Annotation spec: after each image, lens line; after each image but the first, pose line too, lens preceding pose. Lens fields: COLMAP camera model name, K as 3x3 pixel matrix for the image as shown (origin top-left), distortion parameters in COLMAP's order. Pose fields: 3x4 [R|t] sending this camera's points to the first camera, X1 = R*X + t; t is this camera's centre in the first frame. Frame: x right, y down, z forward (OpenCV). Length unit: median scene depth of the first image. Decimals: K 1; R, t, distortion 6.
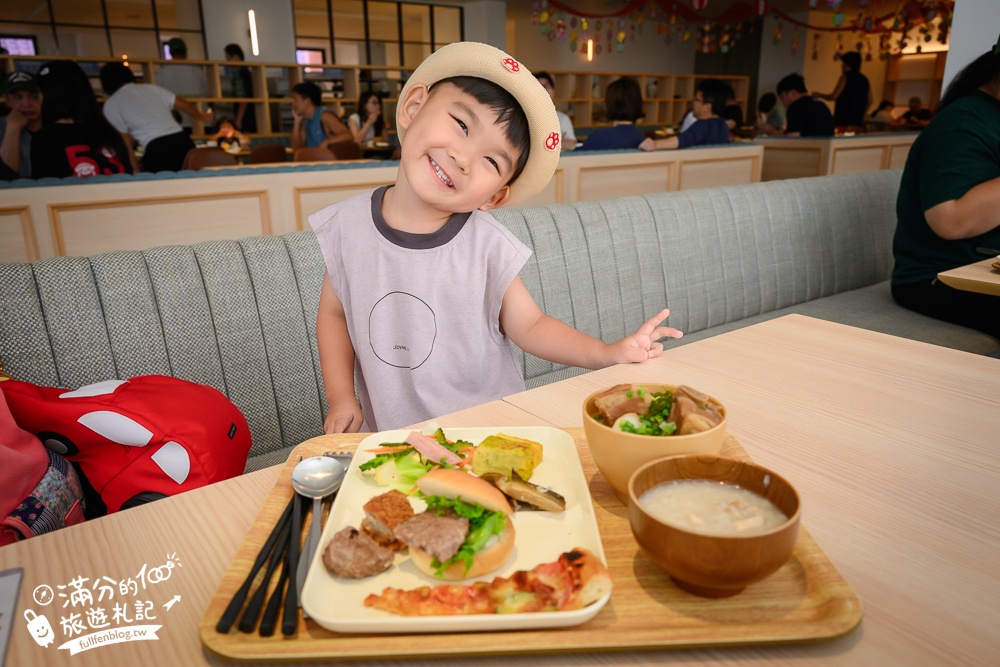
lens RADIAL K [[745.4, 0, 507.0], [0, 745.4, 338.6], [0, 0, 1]] dist [-0.006980, -0.002897]
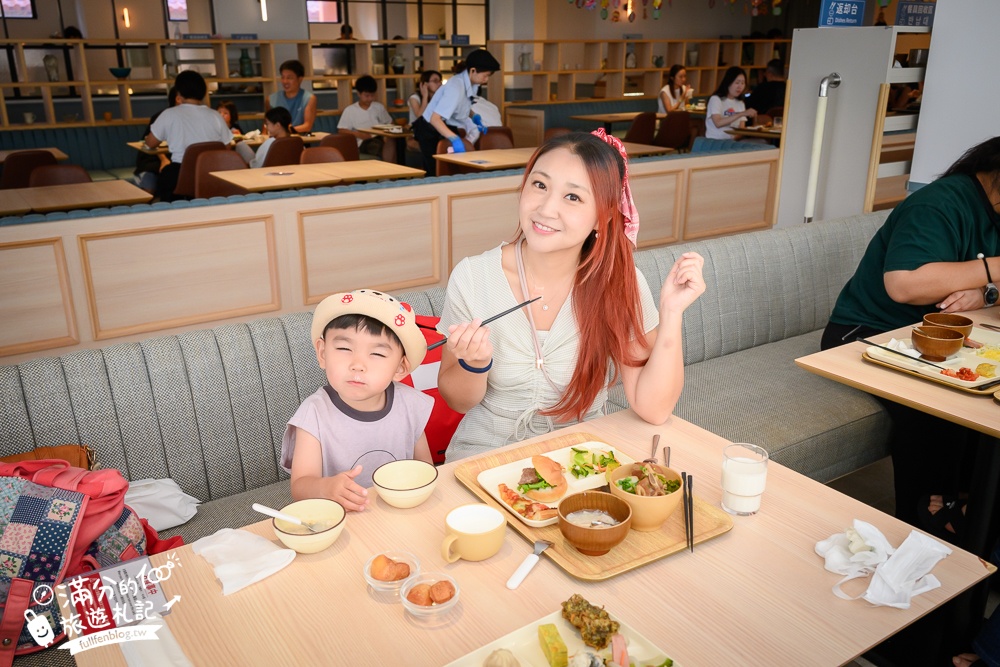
lens RADIAL K [[866.5, 0, 496.1], [0, 866.5, 332.5], [0, 0, 1]] dist [-0.001006, 0.003497]
pose [[0.997884, 0.023440, -0.060655, 0.087915], [-0.021522, 0.999254, 0.032078, -0.089841], [0.061361, -0.030705, 0.997643, -0.256650]]
